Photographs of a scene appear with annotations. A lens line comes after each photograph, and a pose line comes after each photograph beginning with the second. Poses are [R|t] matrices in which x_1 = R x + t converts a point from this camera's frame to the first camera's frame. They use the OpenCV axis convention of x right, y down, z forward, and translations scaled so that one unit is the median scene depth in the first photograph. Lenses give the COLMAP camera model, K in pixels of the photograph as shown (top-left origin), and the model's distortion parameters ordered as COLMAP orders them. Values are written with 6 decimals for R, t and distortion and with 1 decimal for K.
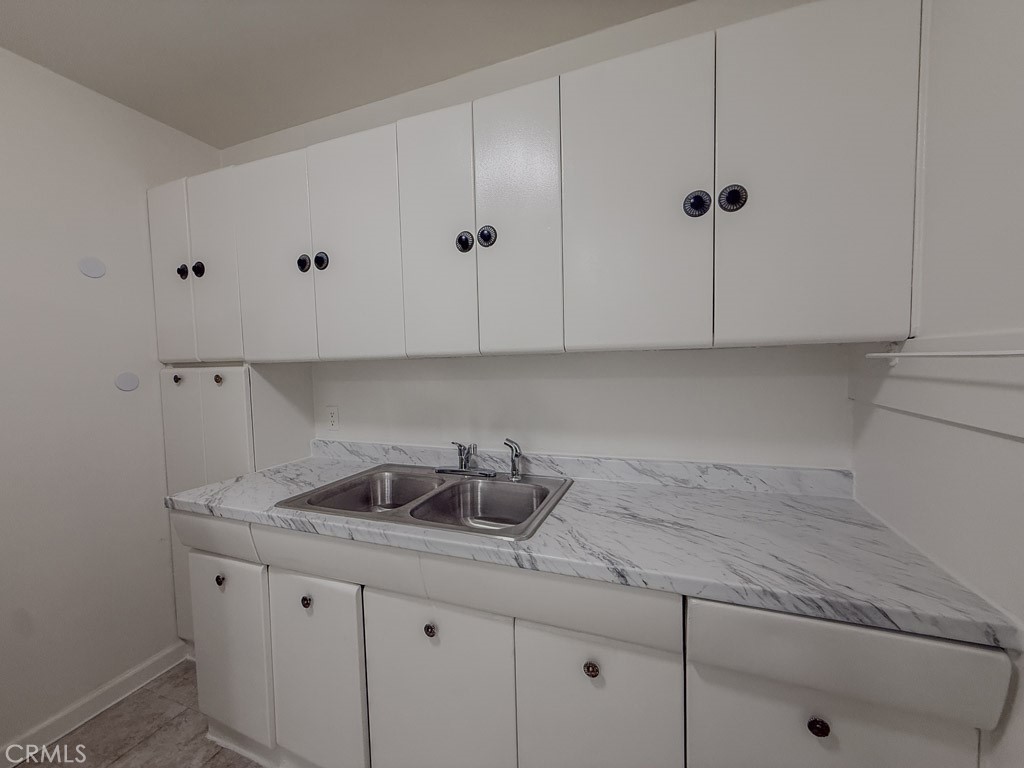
lens RADIAL K [[407.1, 0, 509.3], [0, 407.1, 385.8], [0, 0, 1]] dist [0.002086, 0.000109]
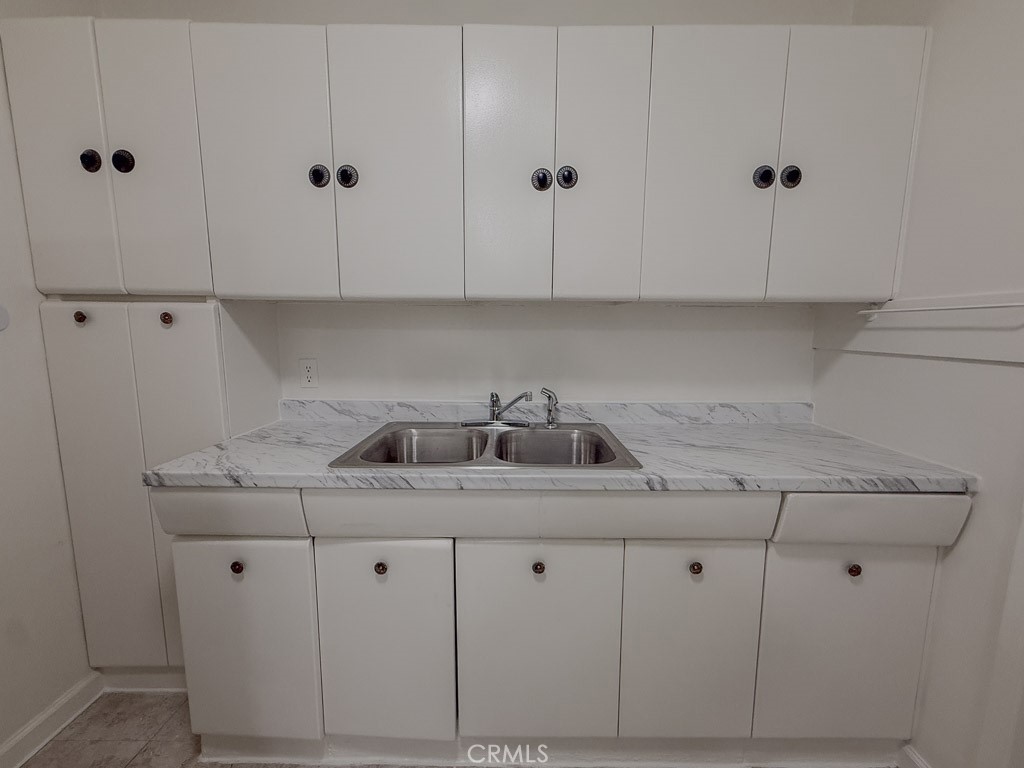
lens RADIAL K [[422.3, 0, 517.4], [0, 422.3, 388.2], [0, 0, 1]] dist [0.001884, 0.000050]
pose [[0.933851, -0.018810, 0.357168, -0.525884], [-0.009024, 0.997059, 0.076102, 0.061233], [-0.357550, -0.074291, 0.930935, 0.056505]]
